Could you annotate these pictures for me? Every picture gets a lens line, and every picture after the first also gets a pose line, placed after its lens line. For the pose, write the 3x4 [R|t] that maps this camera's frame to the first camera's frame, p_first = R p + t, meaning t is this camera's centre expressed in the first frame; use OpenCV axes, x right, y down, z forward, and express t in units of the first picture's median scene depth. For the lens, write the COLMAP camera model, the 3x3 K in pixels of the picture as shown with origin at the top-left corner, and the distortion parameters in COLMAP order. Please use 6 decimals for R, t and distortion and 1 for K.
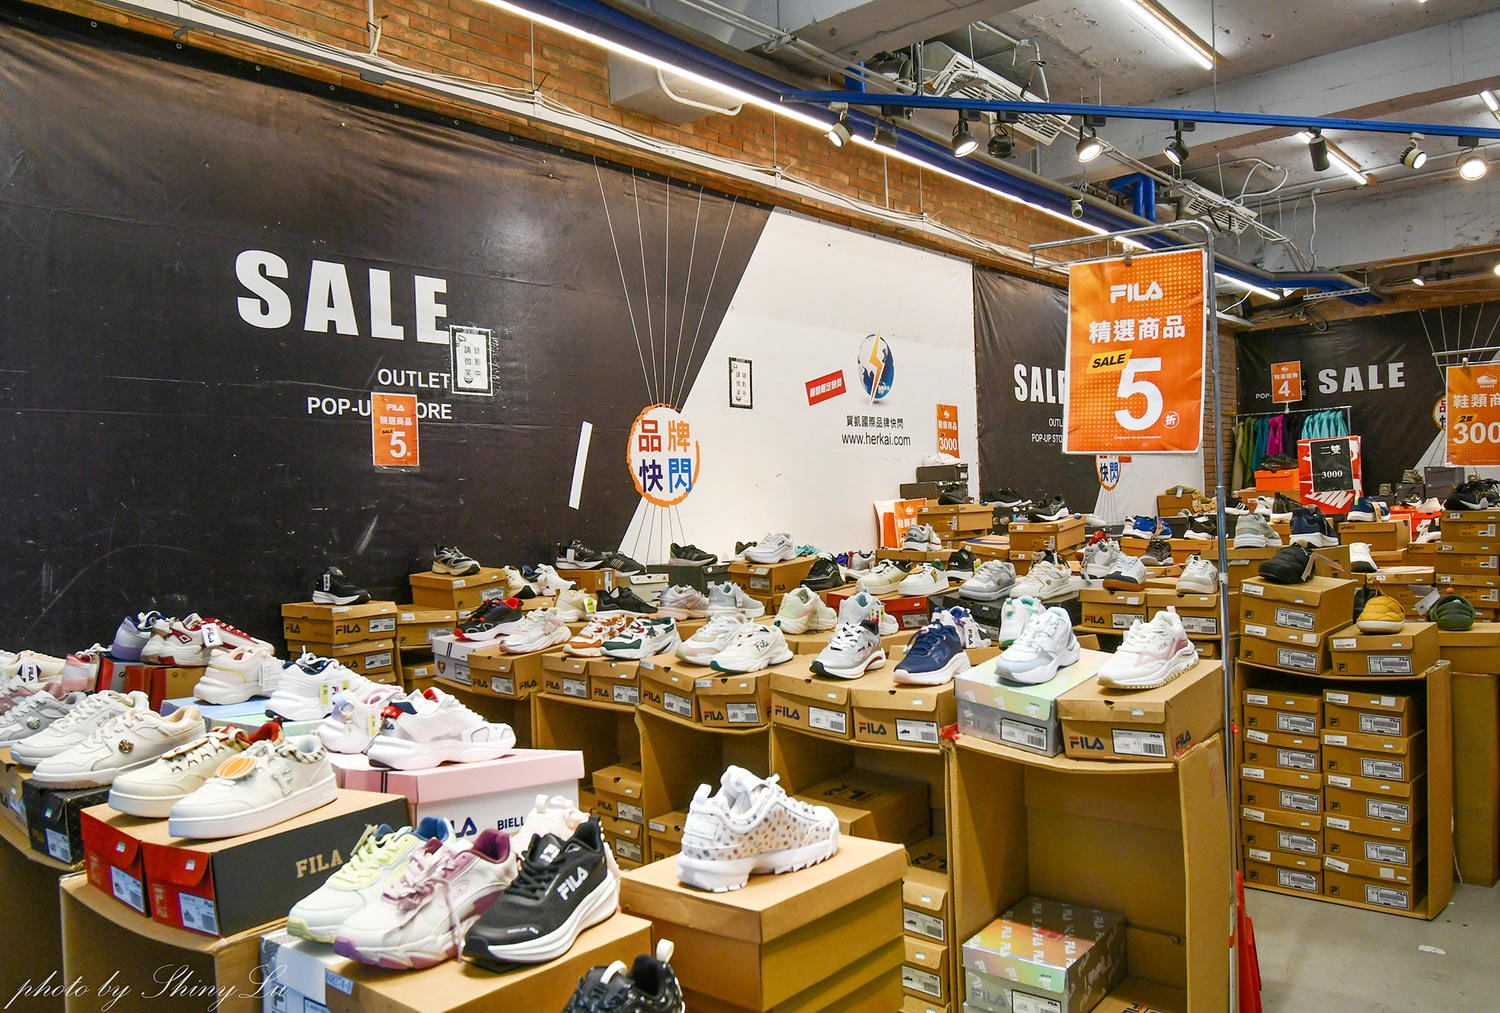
lens RADIAL K [[1127.7, 0, 760.8], [0, 1127.7, 501.3], [0, 0, 1]] dist [-0.001208, -0.021501]
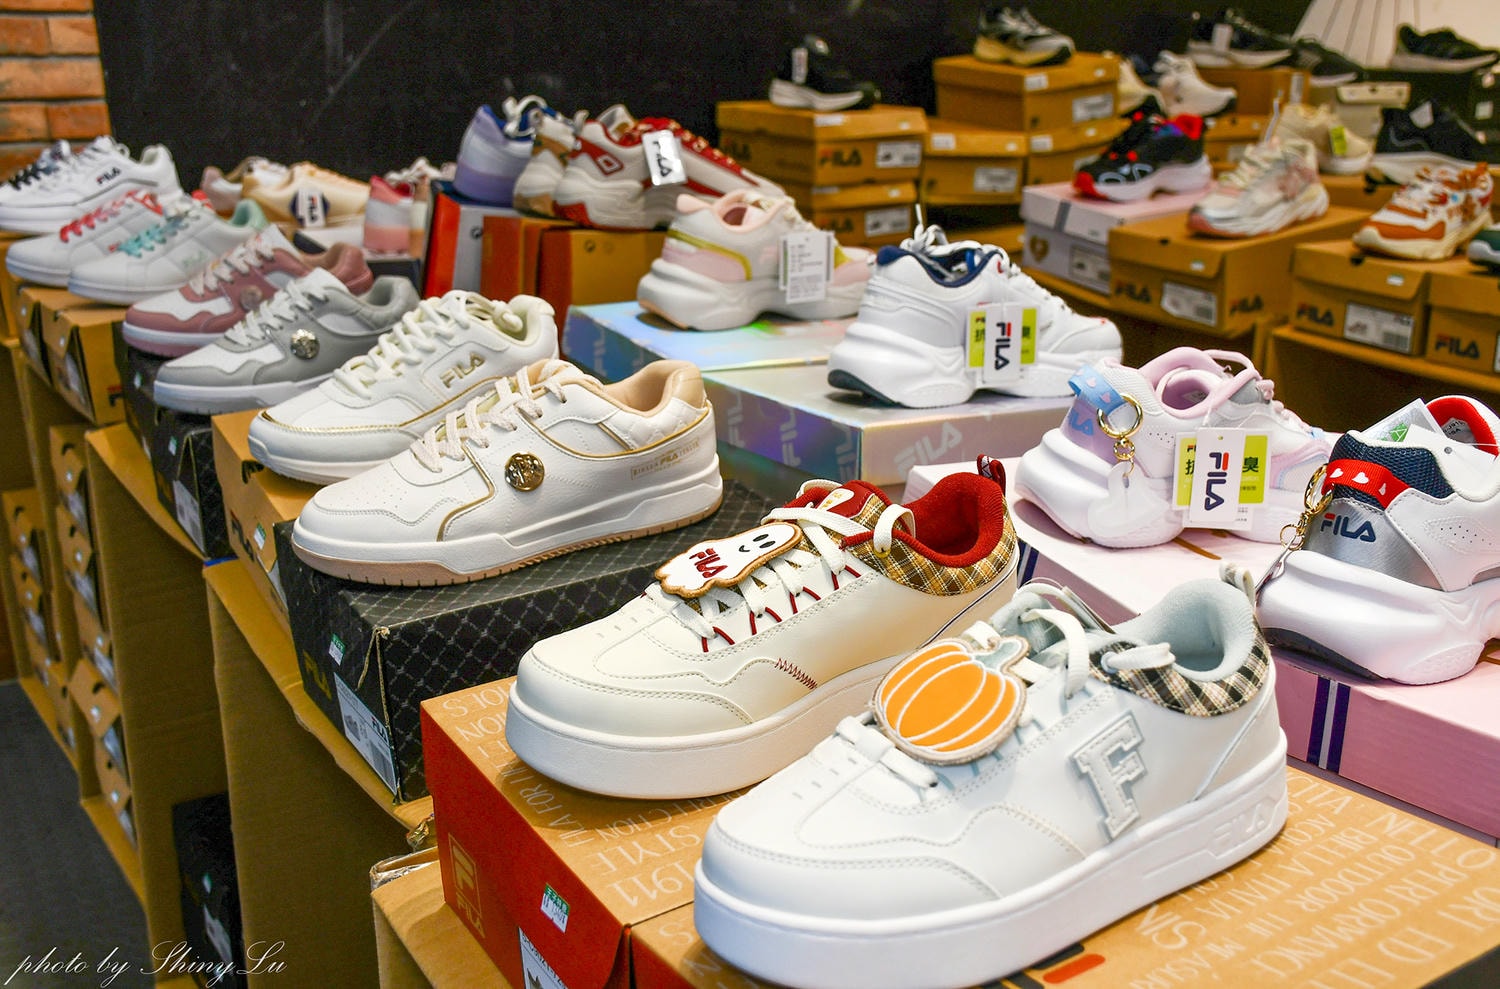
lens RADIAL K [[1602.3, 0, 757.2], [0, 1602.3, 507.1], [0, 0, 1]] dist [0.010738, 0.000000]
pose [[0.946779, 0.127805, -0.295423, -0.179475], [-0.028905, 0.947845, 0.317418, 0.034590], [0.320583, -0.291986, 0.901094, 0.294382]]
